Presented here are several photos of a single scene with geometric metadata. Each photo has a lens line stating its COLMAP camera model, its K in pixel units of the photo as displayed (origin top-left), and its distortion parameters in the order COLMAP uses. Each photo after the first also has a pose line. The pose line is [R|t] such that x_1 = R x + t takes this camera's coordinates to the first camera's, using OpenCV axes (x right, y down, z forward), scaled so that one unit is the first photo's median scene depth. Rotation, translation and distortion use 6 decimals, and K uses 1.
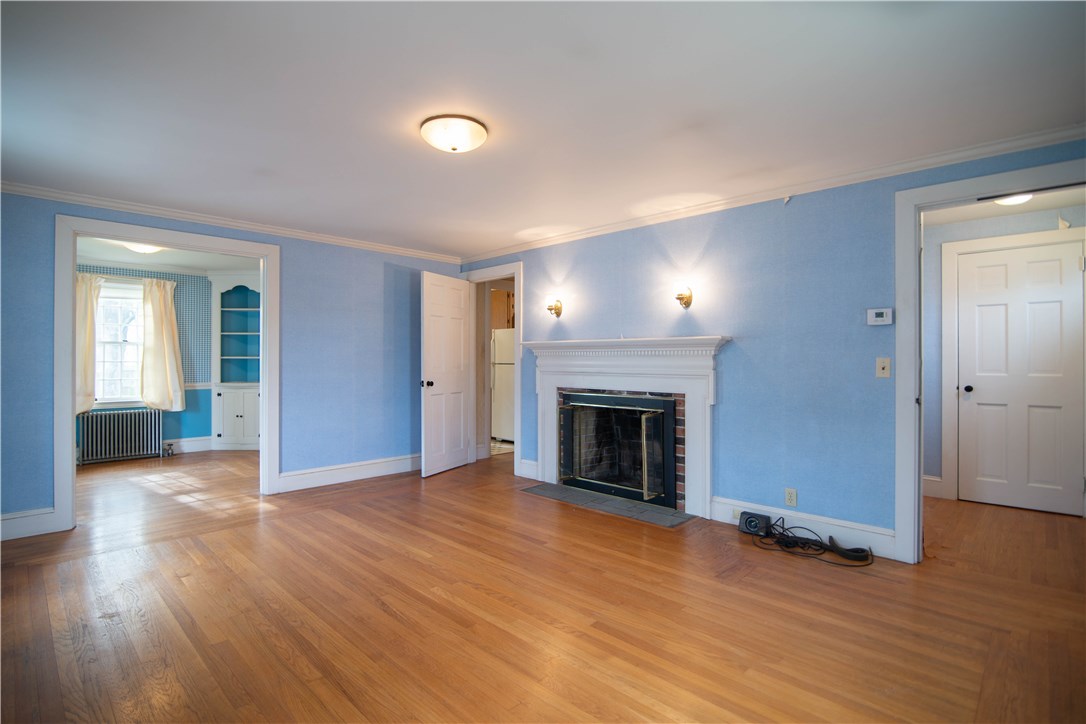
lens RADIAL K [[529.4, 0, 523.8], [0, 529.4, 359.7], [0, 0, 1]] dist [-0.020372, 0.001717]
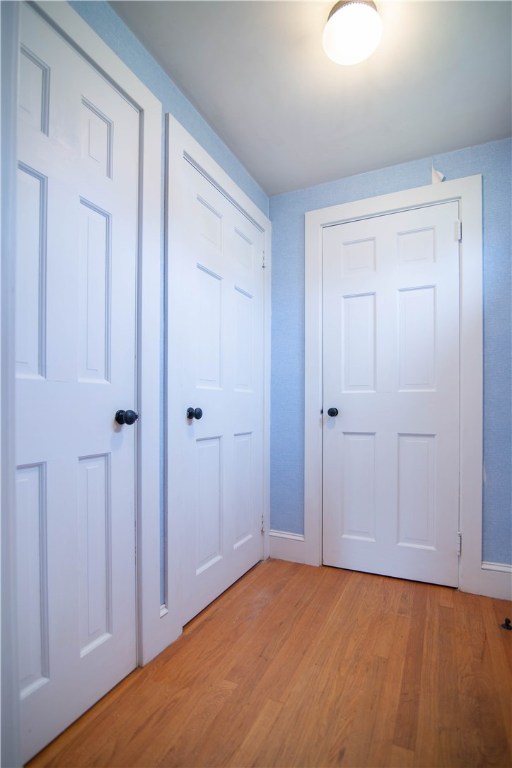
lens RADIAL K [[374.4, 0, 268.6], [0, 374.4, 408.9], [0, 0, 1]] dist [-0.020372, 0.001717]
pose [[0.929410, 0.002735, 0.369038, 0.429077], [-0.003403, 0.999994, 0.001158, 0.037360], [-0.369033, -0.002332, 0.929413, 0.410521]]
